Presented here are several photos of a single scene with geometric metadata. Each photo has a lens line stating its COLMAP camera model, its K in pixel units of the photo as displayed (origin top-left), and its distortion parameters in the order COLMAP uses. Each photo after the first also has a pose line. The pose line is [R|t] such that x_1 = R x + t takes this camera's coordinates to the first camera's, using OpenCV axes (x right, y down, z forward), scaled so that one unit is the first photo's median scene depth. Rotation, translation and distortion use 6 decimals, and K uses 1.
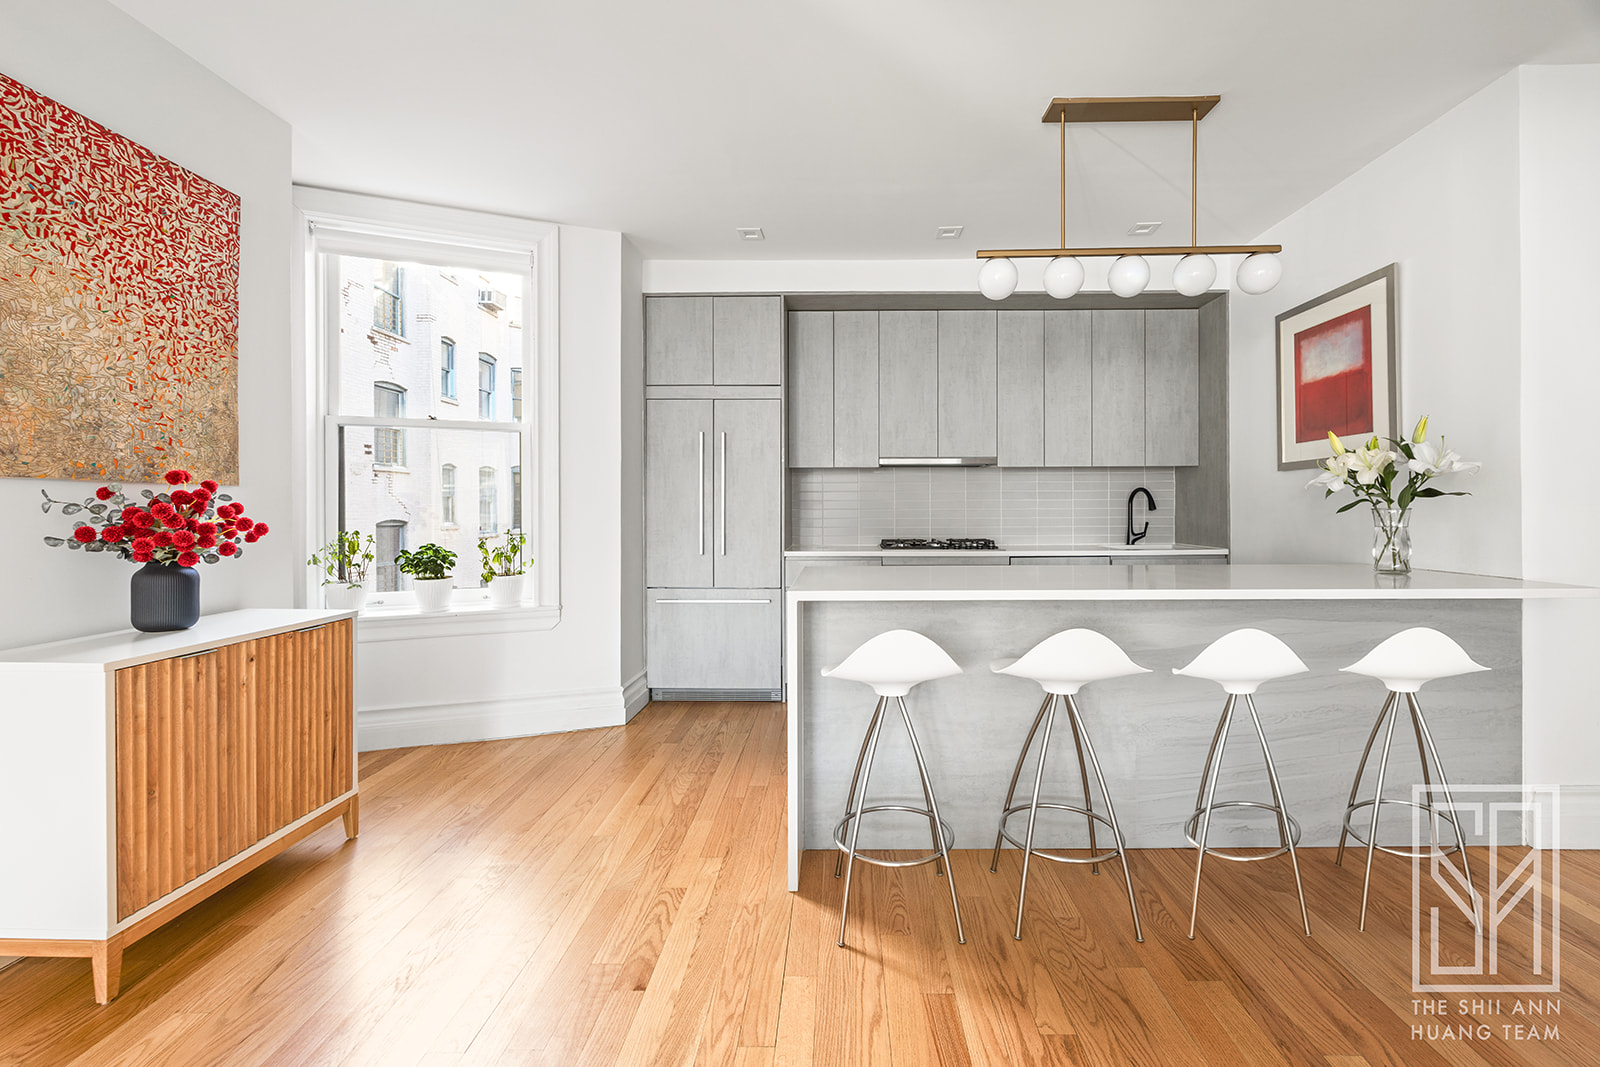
lens RADIAL K [[1288.1, 0, 798.1], [0, 1288.1, 526.8], [0, 0, 1]] dist [0.007636, 0.001349]
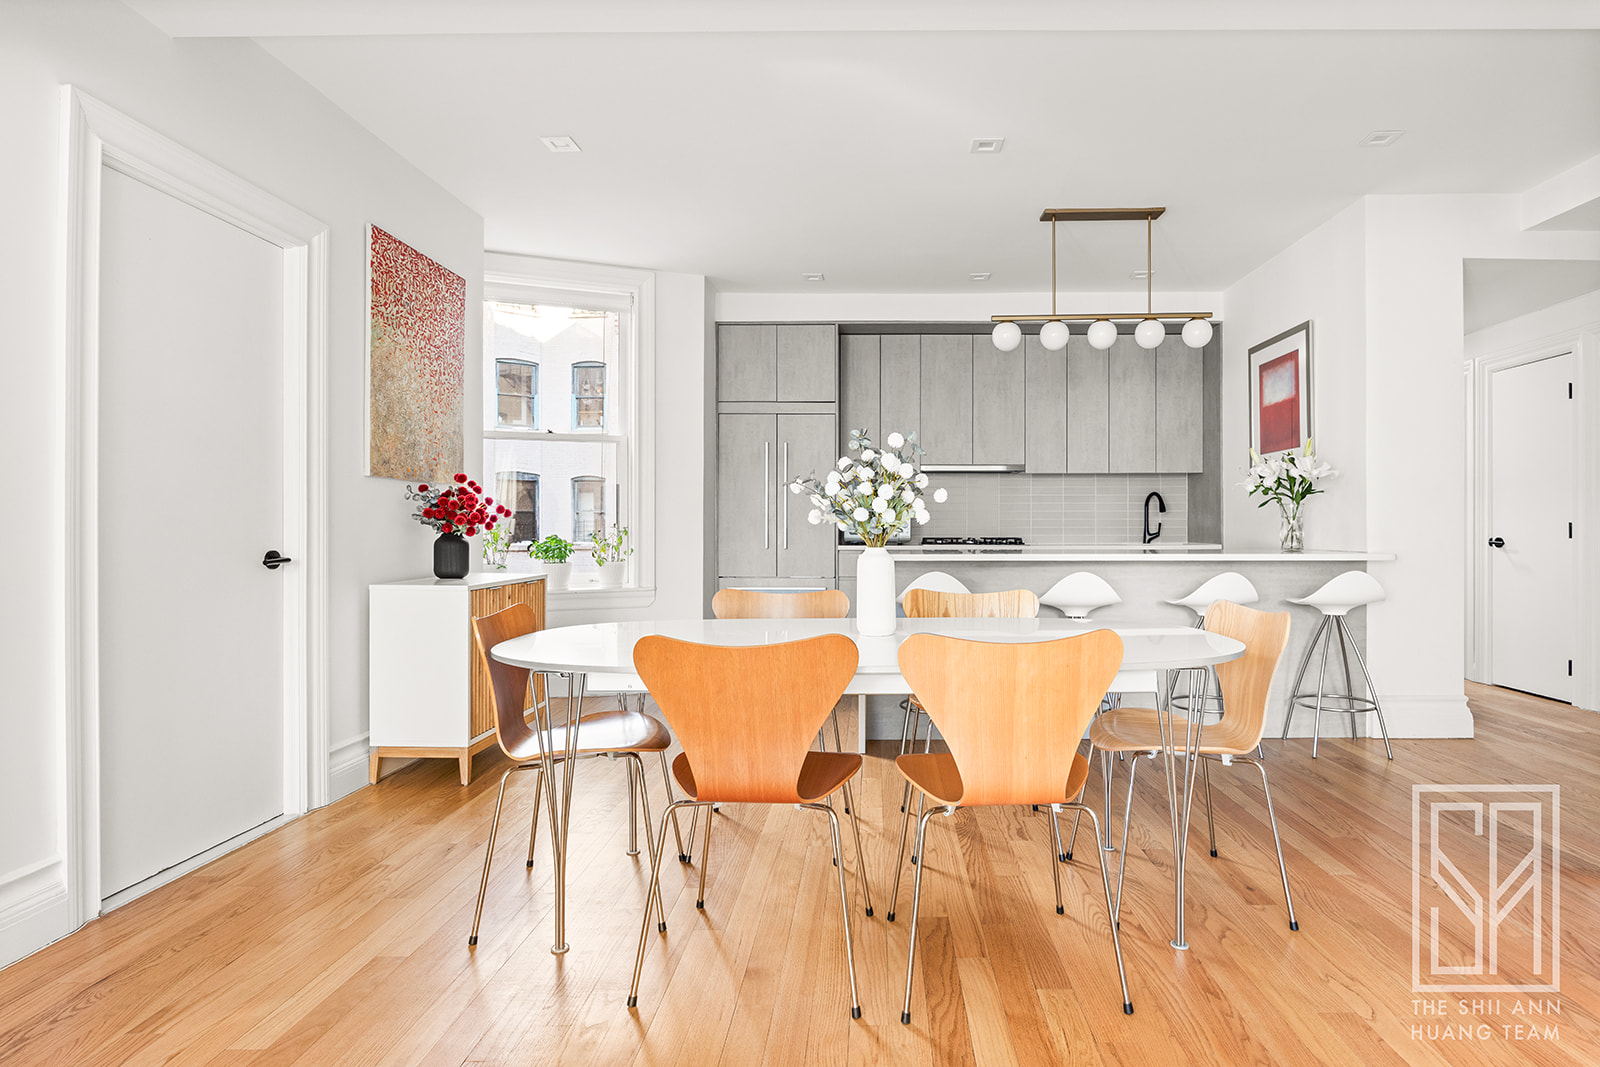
lens RADIAL K [[1666.2, 0, 802.6], [0, 1666.2, 534.7], [0, 0, 1]] dist [-0.026995, 0.000000]
pose [[0.999957, 0.002934, -0.008779, -0.030301], [-0.003019, 0.999949, -0.009681, 0.024239], [0.008750, 0.009707, 0.999915, -0.506033]]
